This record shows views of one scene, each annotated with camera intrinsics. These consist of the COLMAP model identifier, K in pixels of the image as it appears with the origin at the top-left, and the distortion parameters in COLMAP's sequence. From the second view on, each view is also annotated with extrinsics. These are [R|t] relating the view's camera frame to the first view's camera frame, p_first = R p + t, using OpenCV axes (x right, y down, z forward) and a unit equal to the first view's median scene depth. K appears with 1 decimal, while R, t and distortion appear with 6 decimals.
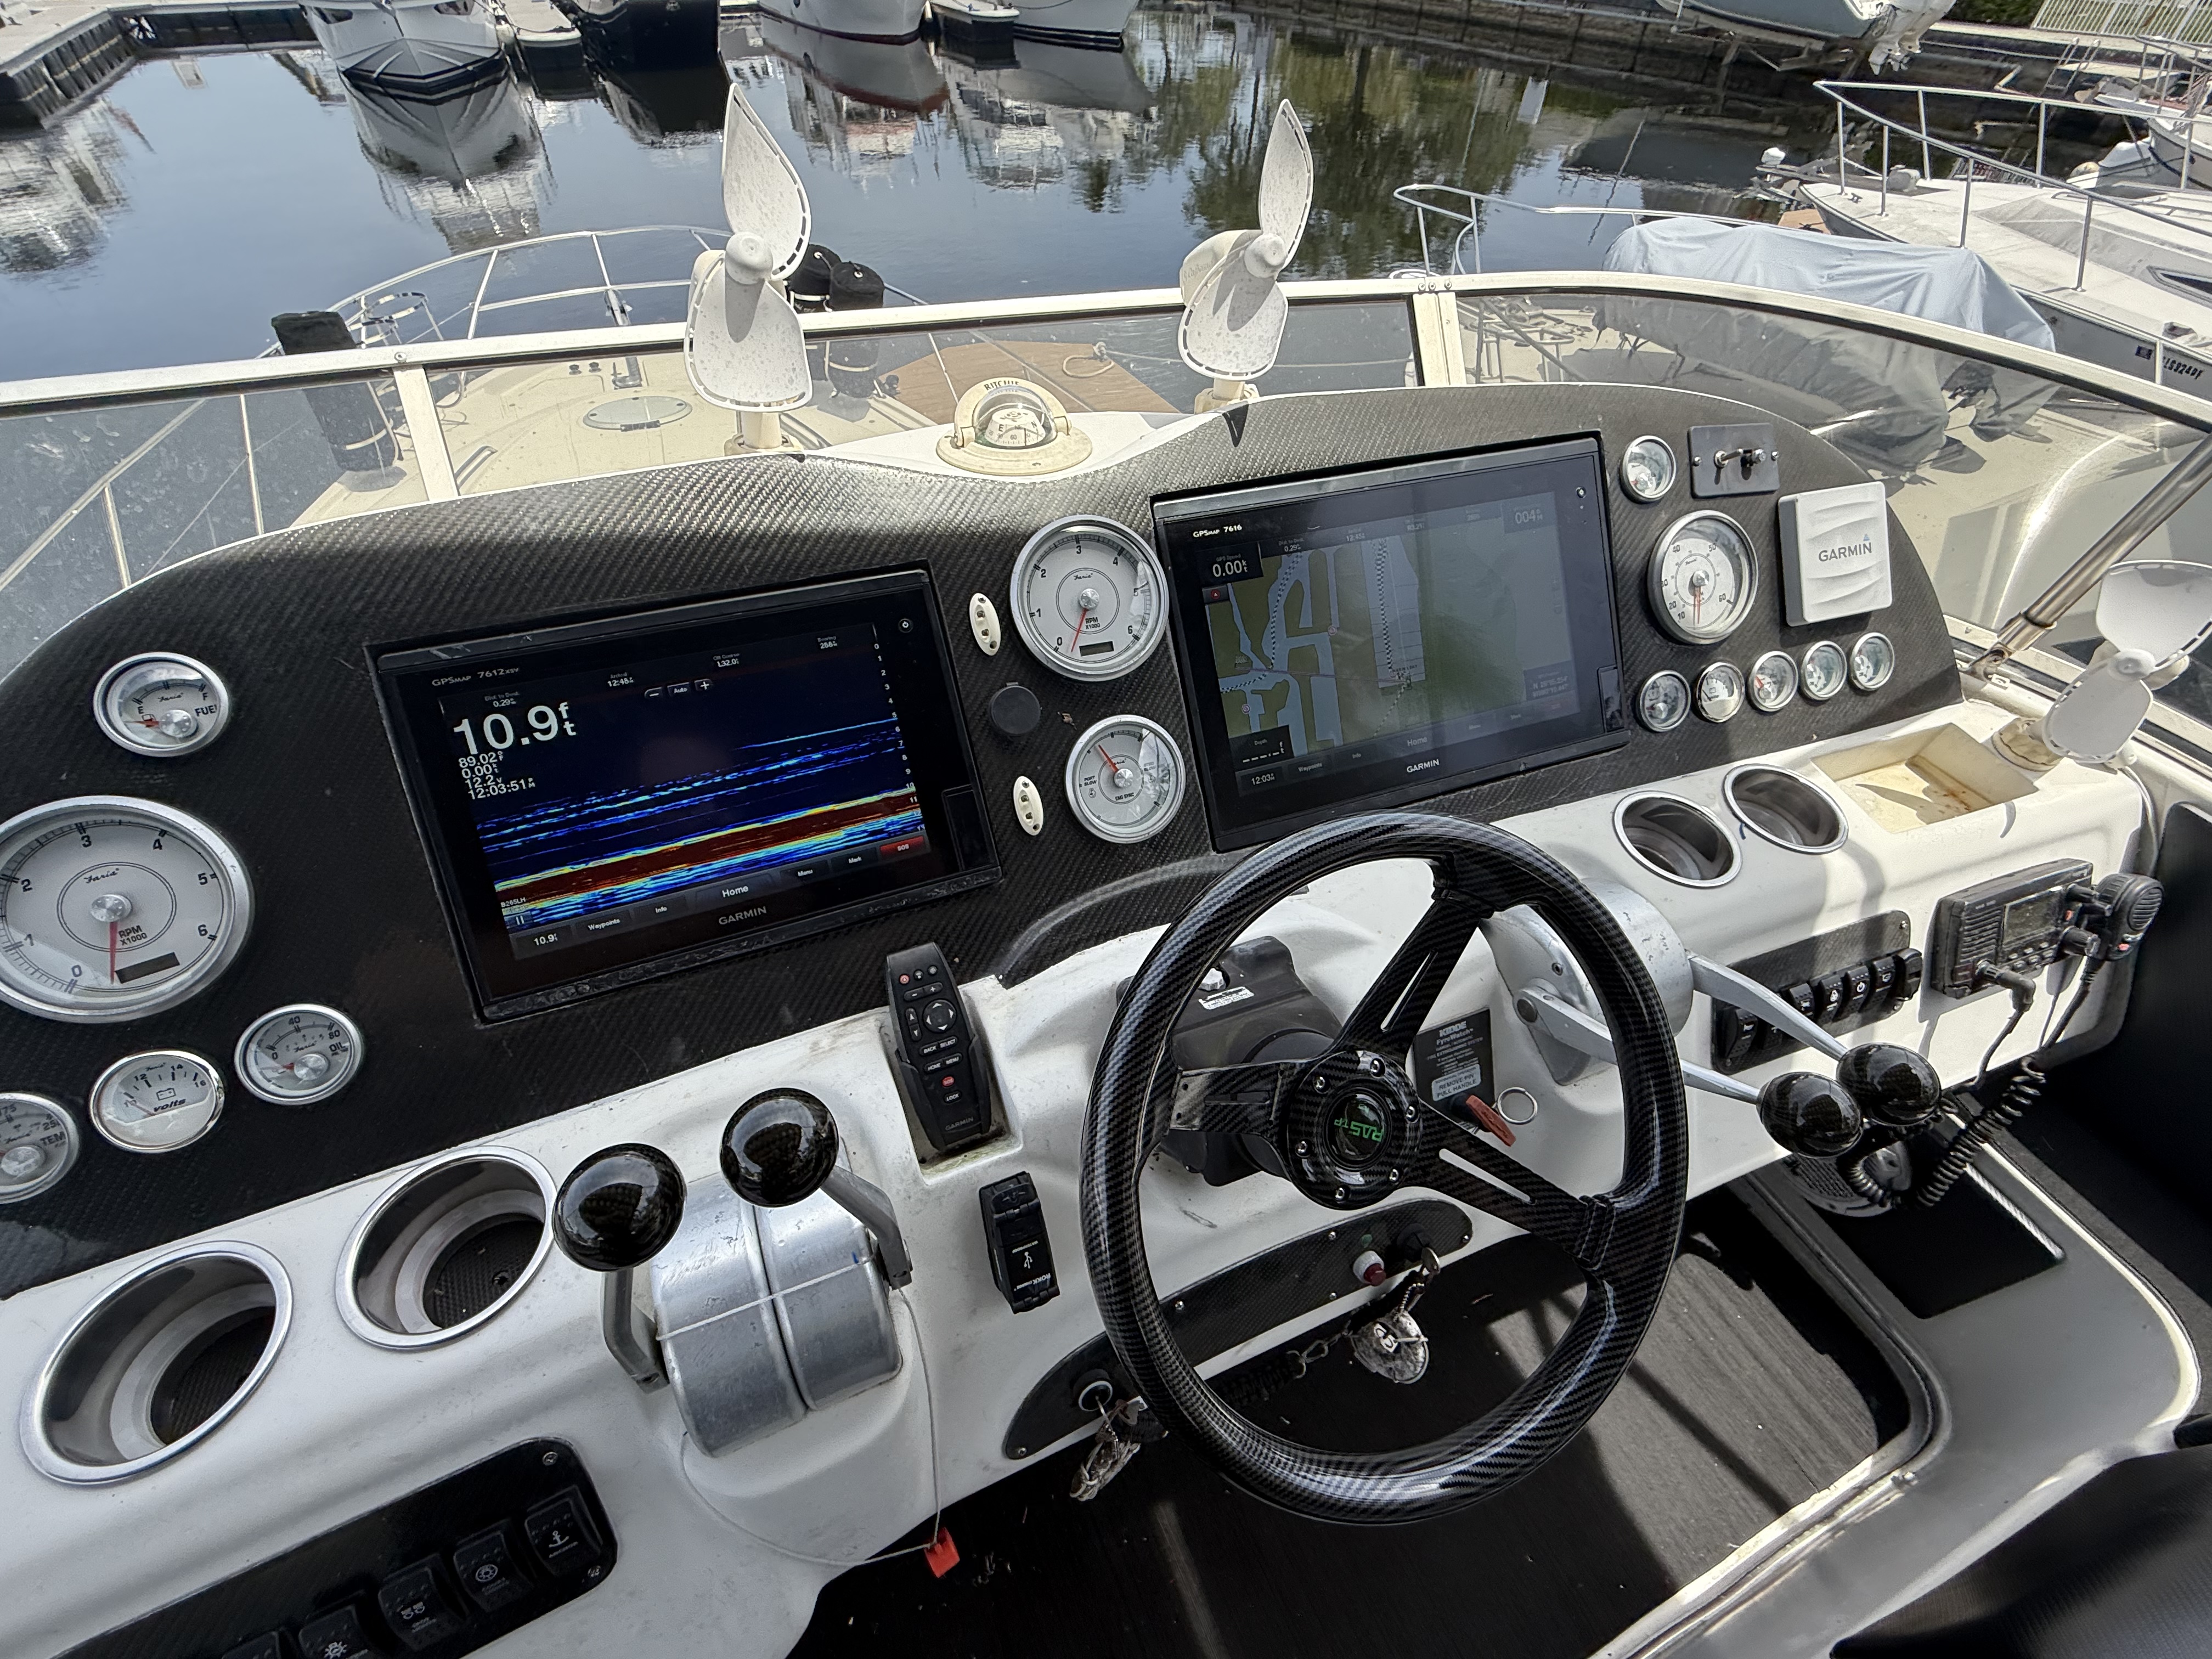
lens RADIAL K [[905.7, 0, 1106.0], [0, 905.7, 829.5], [0, 0, 1]] dist [0.000426, -0.000258]
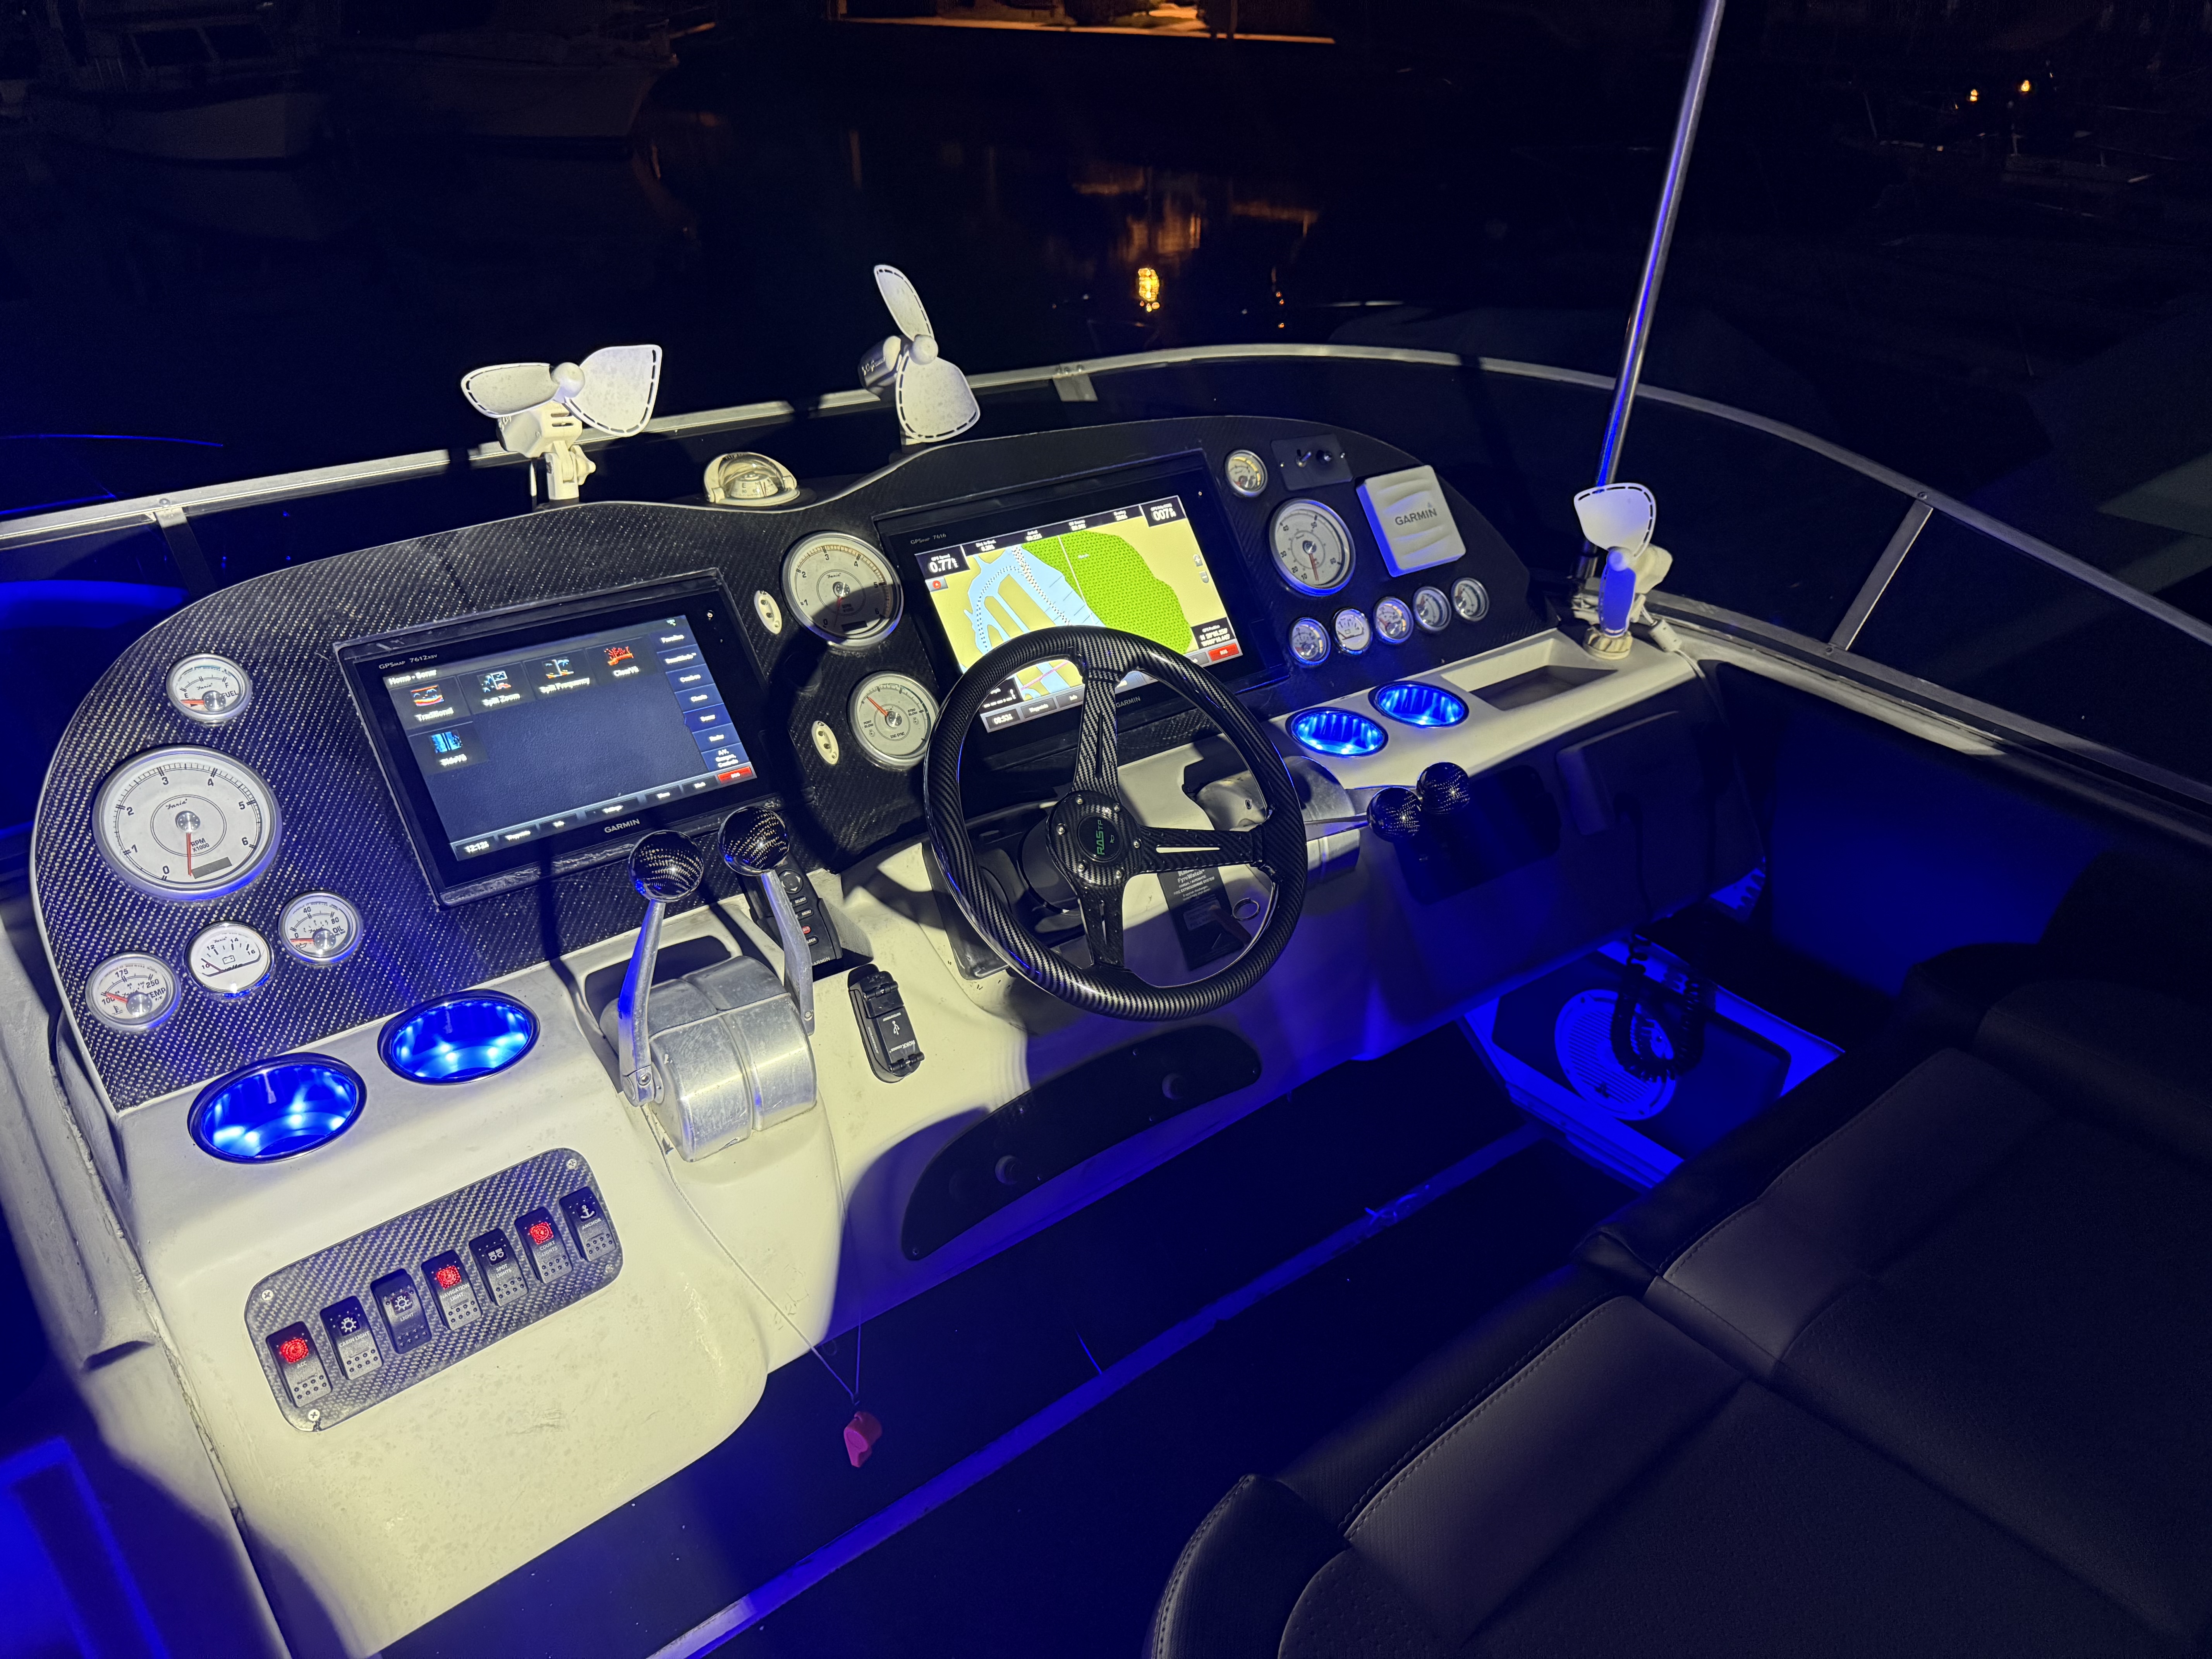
lens RADIAL K [[1537.3, 0, 1143.2], [0, 1537.3, 827.8], [0, 0, 1]] dist [0.063094, -0.128162]
pose [[0.952038, -0.164003, 0.258316, -0.177574], [0.231167, 0.938615, -0.256056, 0.556802], [-0.200465, 0.303489, 0.931508, -0.796938]]
